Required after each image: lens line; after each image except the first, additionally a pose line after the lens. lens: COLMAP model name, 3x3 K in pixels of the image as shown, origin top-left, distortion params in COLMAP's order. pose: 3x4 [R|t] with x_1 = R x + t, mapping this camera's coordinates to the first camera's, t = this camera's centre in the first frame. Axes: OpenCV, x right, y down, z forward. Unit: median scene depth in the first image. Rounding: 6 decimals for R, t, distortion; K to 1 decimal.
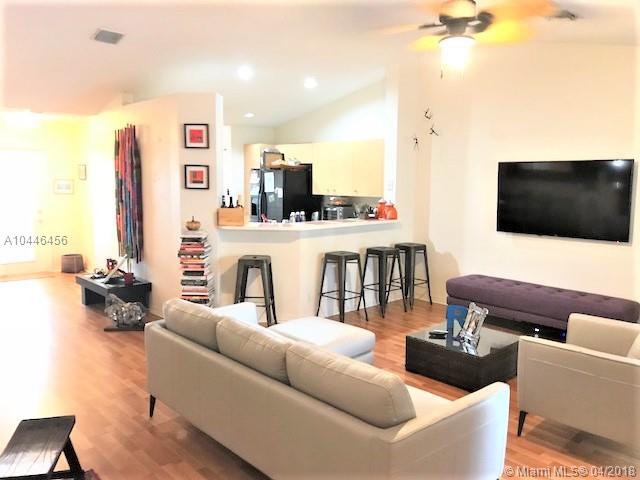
lens RADIAL K [[537.5, 0, 322.9], [0, 537.5, 240.6], [0, 0, 1]] dist [0.040067, -0.051367]
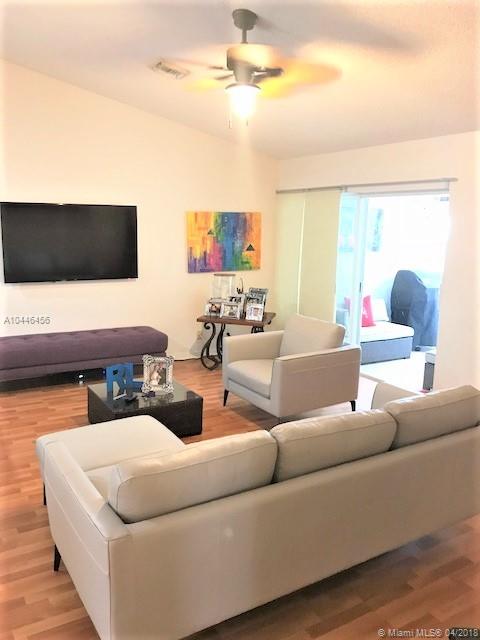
lens RADIAL K [[537.5, 0, 244.1], [0, 537.5, 325.6], [0, 0, 1]] dist [0.040067, -0.051367]
pose [[0.170341, -0.188838, 0.967122, -0.579168], [0.092449, 0.980199, 0.175108, -0.083399], [-0.981039, 0.059581, 0.184426, 0.614958]]
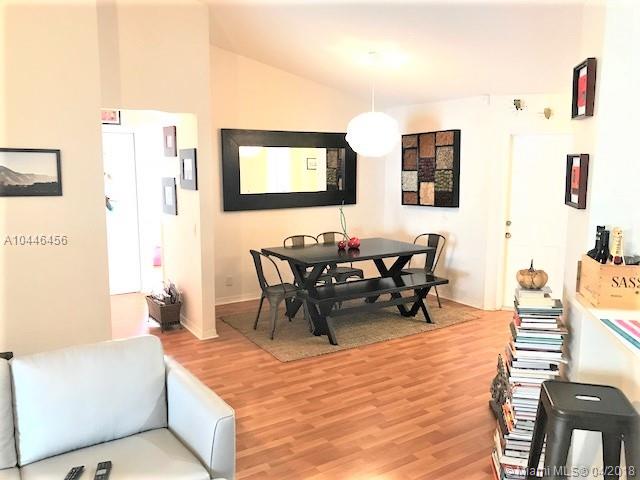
lens RADIAL K [[537.5, 0, 306.9], [0, 537.5, 242.3], [0, 0, 1]] dist [0.040067, -0.051367]
pose [[-0.164916, 0.134608, -0.977079, 0.307848], [-0.119251, 0.980655, 0.155229, -0.130831], [0.979072, 0.142117, -0.145673, 1.008137]]
